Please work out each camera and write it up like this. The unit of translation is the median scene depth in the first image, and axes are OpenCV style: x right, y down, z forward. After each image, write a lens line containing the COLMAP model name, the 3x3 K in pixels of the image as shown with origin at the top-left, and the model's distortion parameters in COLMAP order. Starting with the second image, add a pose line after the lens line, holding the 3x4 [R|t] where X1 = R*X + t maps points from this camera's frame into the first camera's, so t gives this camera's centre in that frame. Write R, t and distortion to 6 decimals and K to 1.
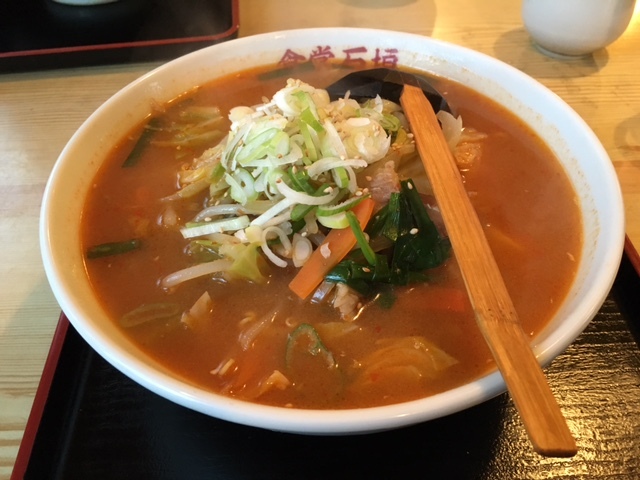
lens RADIAL K [[576.3, 0, 320.0], [0, 576.3, 240.0], [0, 0, 1]] dist [0.108283, -0.217077]
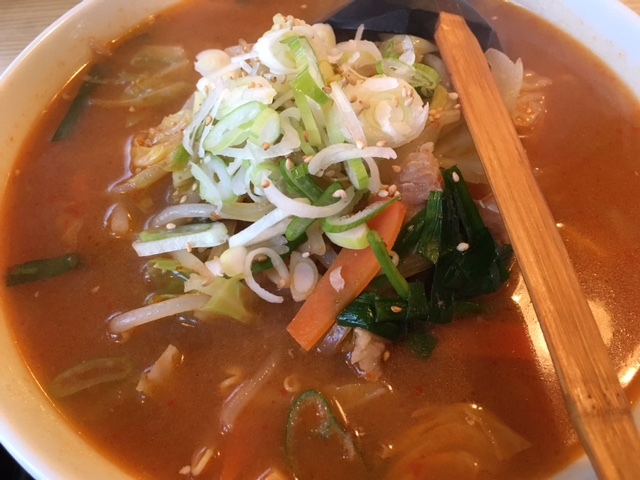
lens RADIAL K [[576.3, 0, 320.0], [0, 576.3, 240.0], [0, 0, 1]] dist [0.108283, -0.217077]
pose [[0.999643, -0.026655, -0.001969, -0.008261], [0.026594, 0.984611, 0.172724, -0.145989], [-0.002665, -0.172715, 0.984968, 0.305206]]
